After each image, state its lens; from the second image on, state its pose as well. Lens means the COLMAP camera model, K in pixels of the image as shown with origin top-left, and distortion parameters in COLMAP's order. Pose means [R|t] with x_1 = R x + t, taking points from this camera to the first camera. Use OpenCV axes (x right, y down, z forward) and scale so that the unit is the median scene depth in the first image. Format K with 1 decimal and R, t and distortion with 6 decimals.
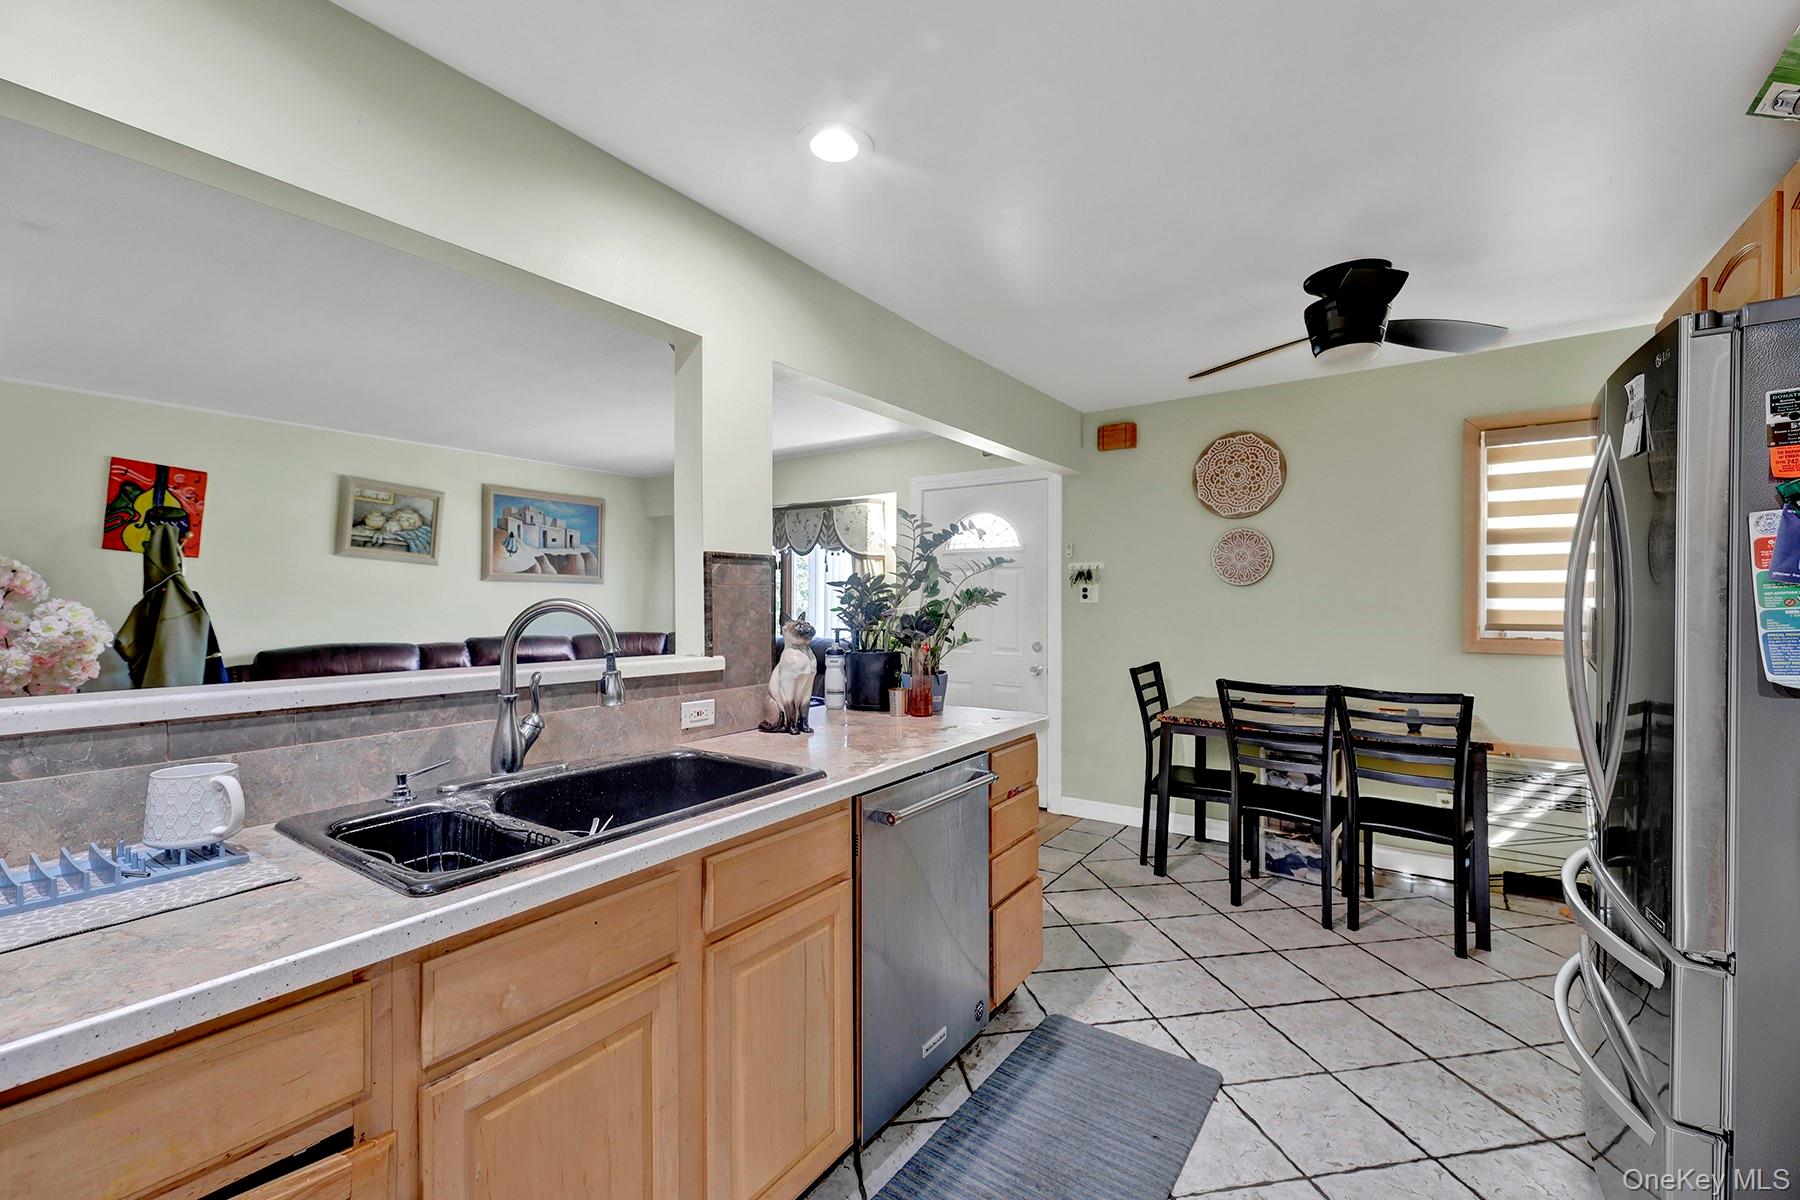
lens RADIAL K [[800.4, 0, 876.4], [0, 800.4, 603.0], [0, 0, 1]] dist [0.001272, 0.000283]
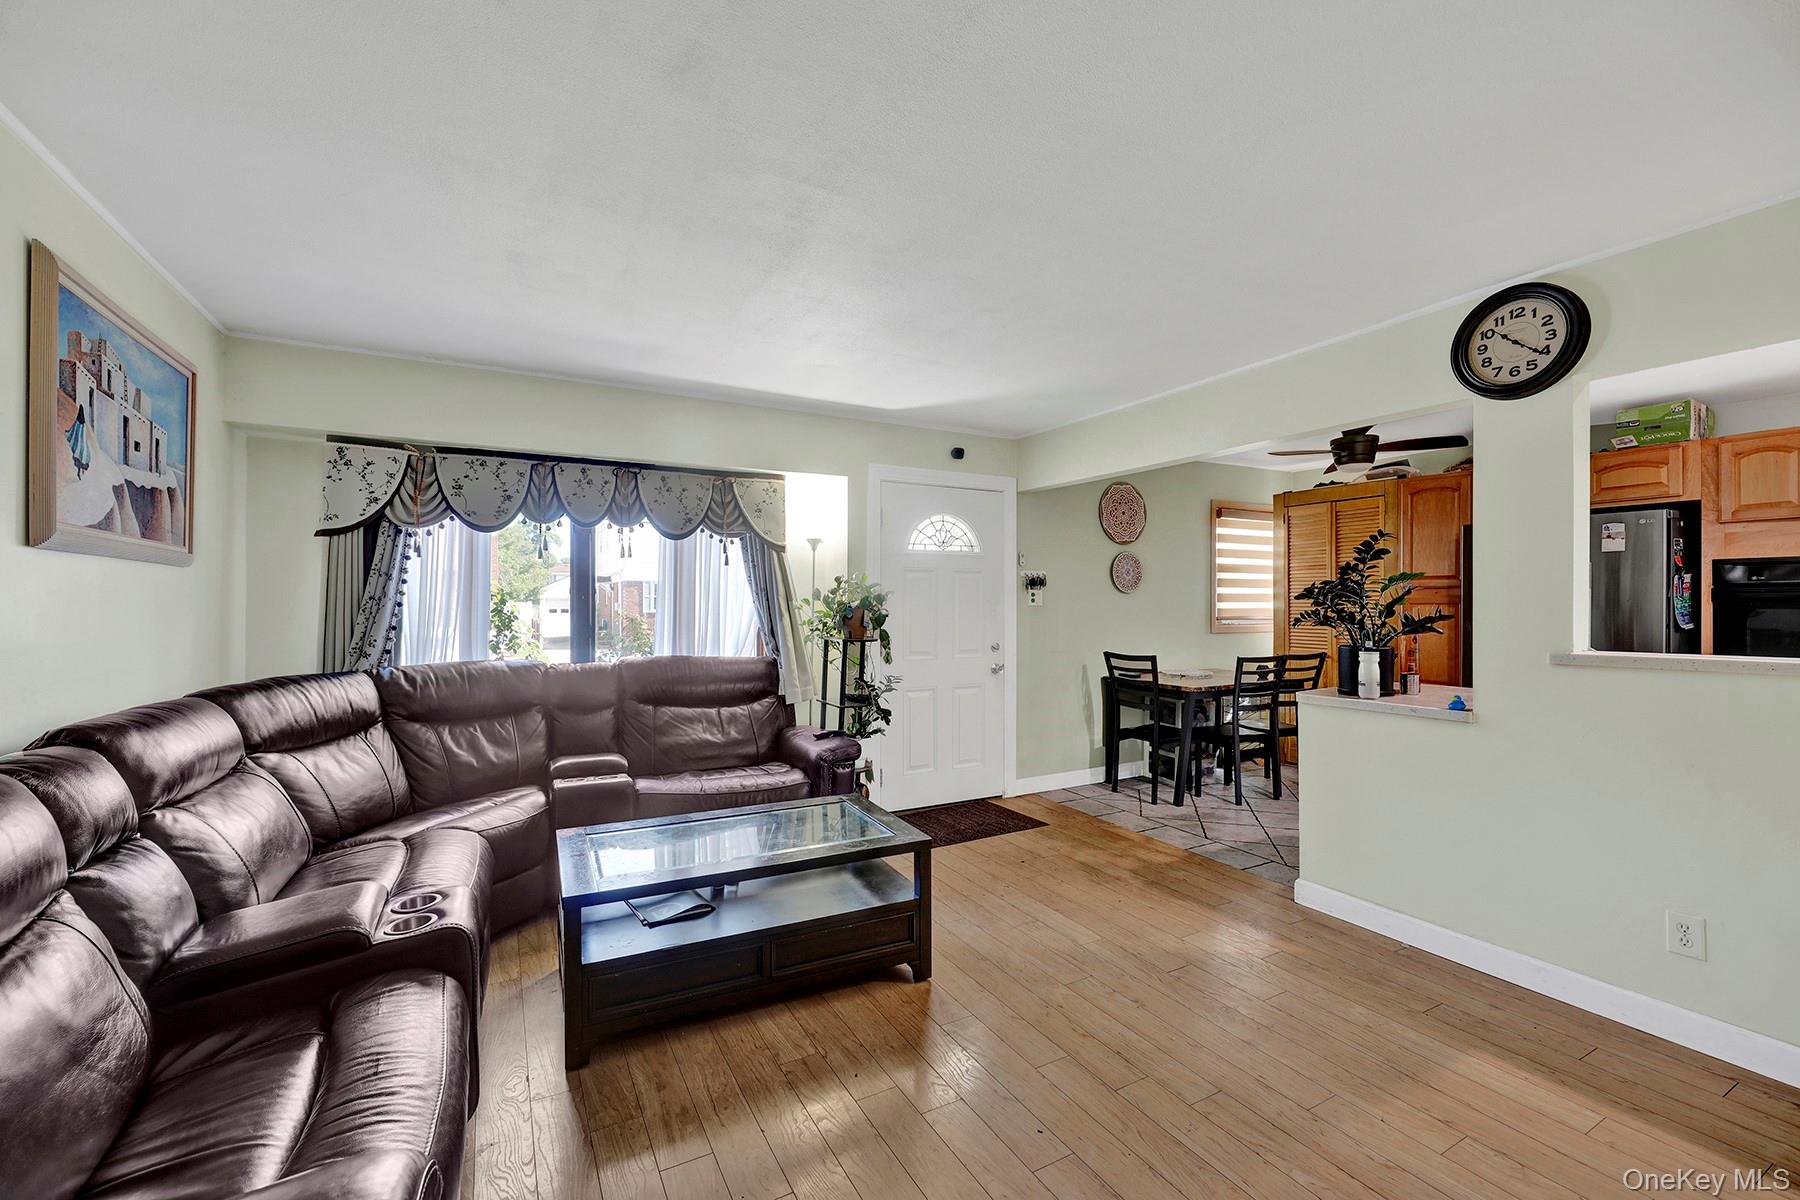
lens RADIAL K [[759.6, 0, 924.2], [0, 759.6, 603.4], [0, 0, 1]] dist [-0.000883, -0.000117]
pose [[0.393495, -0.001653, 0.919325, -0.693732], [0.004182, 0.999991, 0.000008, -0.003922], [-0.919317, 0.003841, 0.393499, 0.618560]]
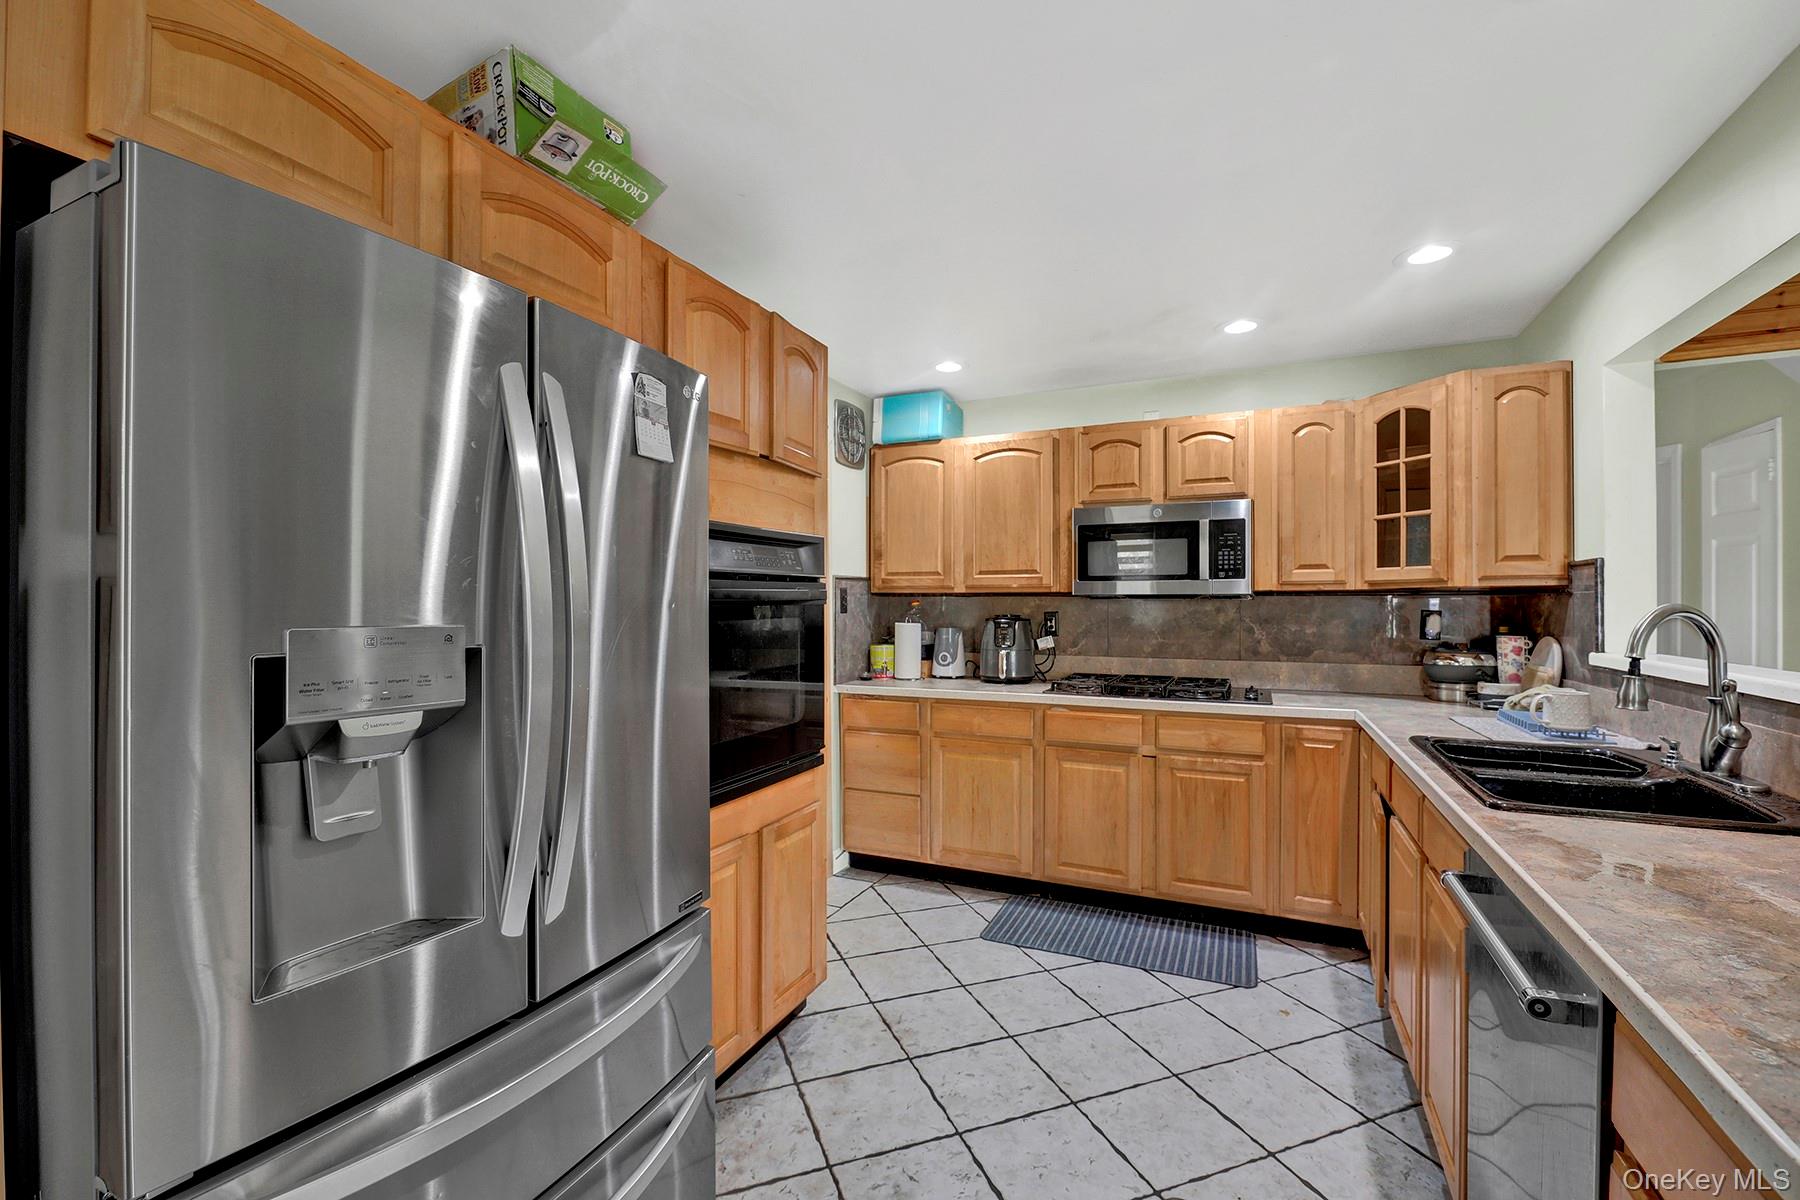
lens RADIAL K [[800.4, 0, 876.4], [0, 800.4, 603.0], [0, 0, 1]] dist [0.001272, 0.000283]
pose [[-0.980682, 0.001681, -0.195601, 0.242264], [0.001567, 0.999998, 0.000740, -0.003490], [0.195602, 0.000419, -0.980683, 0.569128]]
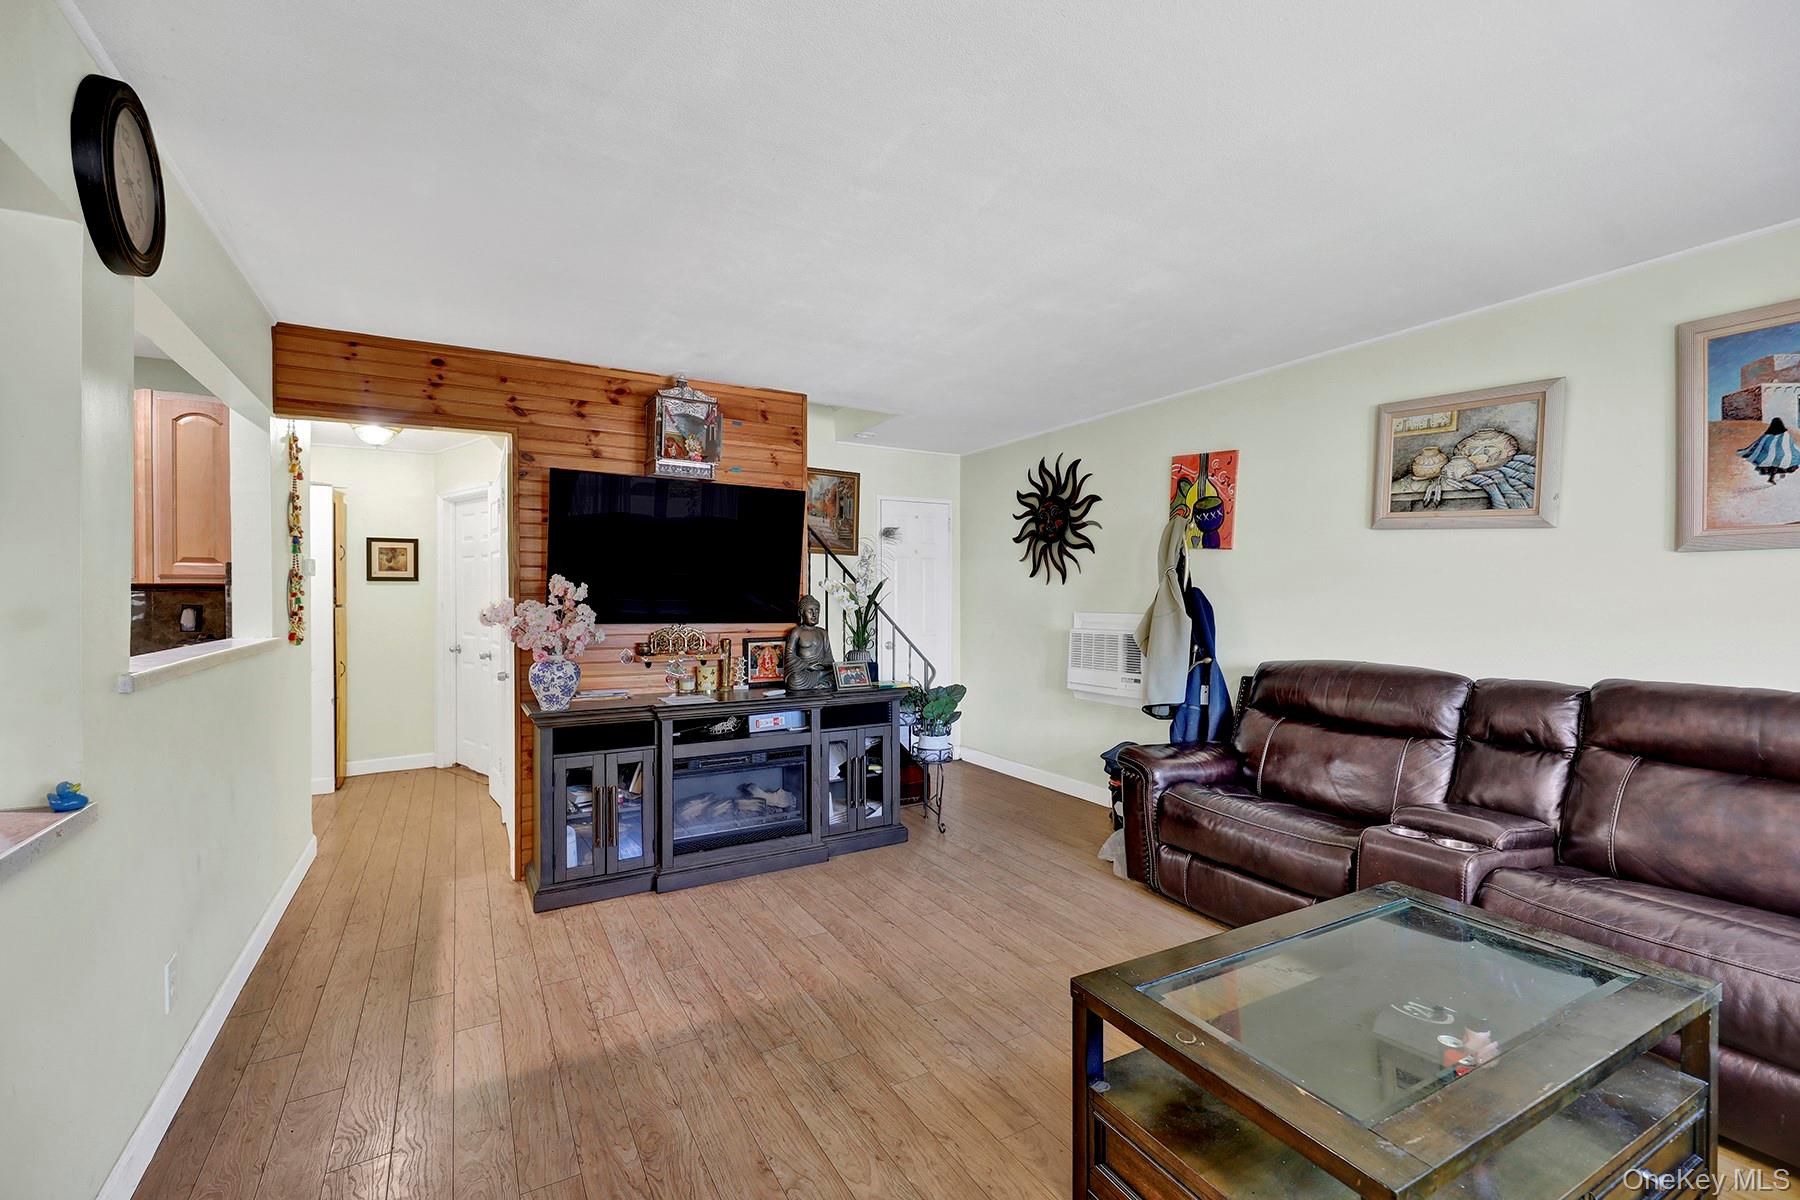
lens RADIAL K [[746.5, 0, 907.0], [0, 746.5, 594.7], [0, 0, 1]] dist [-0.001665, -0.003835]
pose [[-0.402939, -0.000755, -0.915227, 0.042194], [-0.000700, 1.000000, -0.000516, -0.004689], [0.915227, 0.000432, -0.402939, 0.864102]]
